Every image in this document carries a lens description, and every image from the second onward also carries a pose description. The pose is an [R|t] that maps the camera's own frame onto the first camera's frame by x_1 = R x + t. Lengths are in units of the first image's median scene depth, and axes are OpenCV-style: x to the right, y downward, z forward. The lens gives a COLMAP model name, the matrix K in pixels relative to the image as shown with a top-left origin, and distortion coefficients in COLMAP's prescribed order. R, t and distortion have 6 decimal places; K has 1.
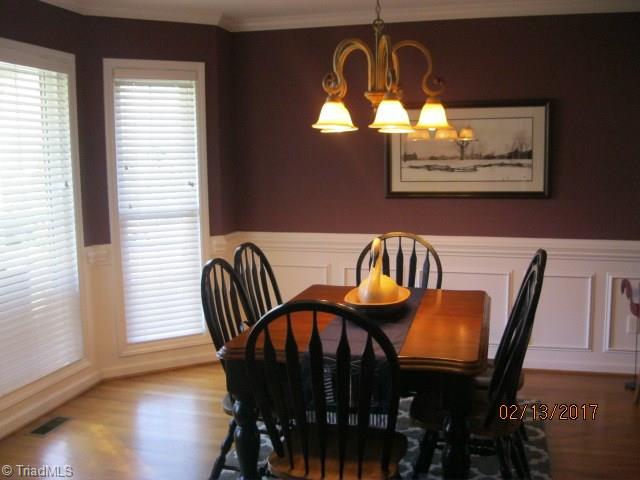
lens RADIAL K [[664.8, 0, 308.3], [0, 664.8, 251.9], [0, 0, 1]] dist [-0.099227, 0.023044]
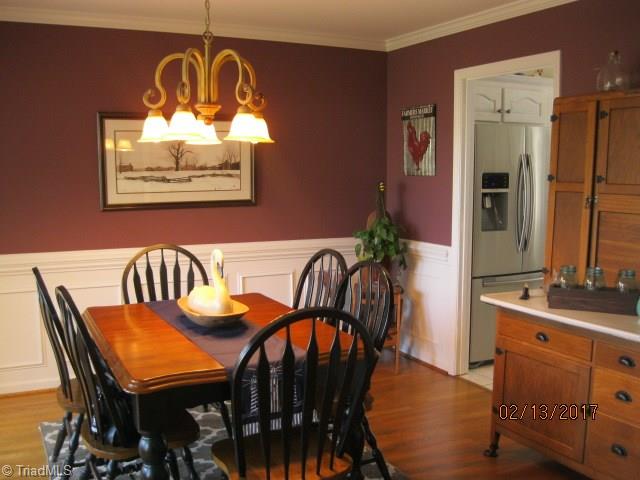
lens RADIAL K [[664.8, 0, 308.3], [0, 664.8, 251.9], [0, 0, 1]] dist [-0.099227, 0.023044]
pose [[0.745960, -0.074594, 0.661800, -0.312344], [0.084867, 0.996253, 0.016633, -0.014247], [-0.660561, 0.043757, 0.749496, 0.104944]]
